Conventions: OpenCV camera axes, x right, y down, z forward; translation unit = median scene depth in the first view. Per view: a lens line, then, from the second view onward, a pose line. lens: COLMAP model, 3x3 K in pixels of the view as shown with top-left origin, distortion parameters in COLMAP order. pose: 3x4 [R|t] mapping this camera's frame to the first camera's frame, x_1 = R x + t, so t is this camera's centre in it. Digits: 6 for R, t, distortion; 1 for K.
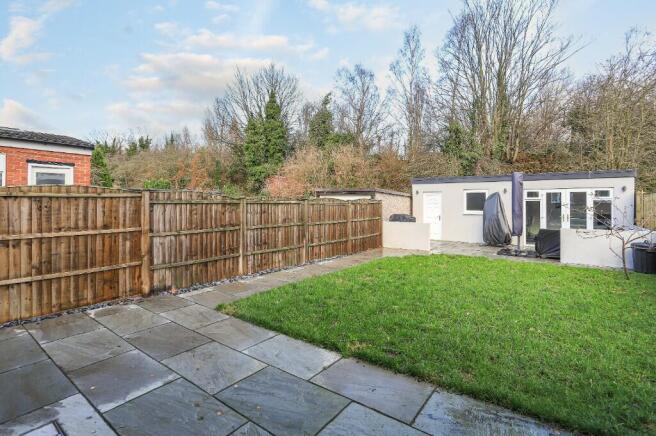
lens RADIAL K [[331.4, 0, 330.0], [0, 331.4, 215.1], [0, 0, 1]] dist [-0.019632, 0.003168]
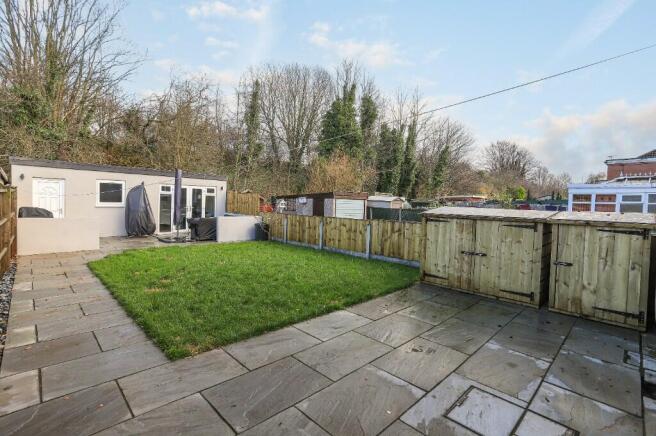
lens RADIAL K [[331.4, 0, 328.9], [0, 331.4, 215.0], [0, 0, 1]] dist [-0.019632, 0.003168]
pose [[0.106065, -0.038069, 0.993630, -0.593761], [0.001662, 0.999272, 0.038108, -0.017376], [-0.994358, -0.002390, 0.106051, 0.390671]]
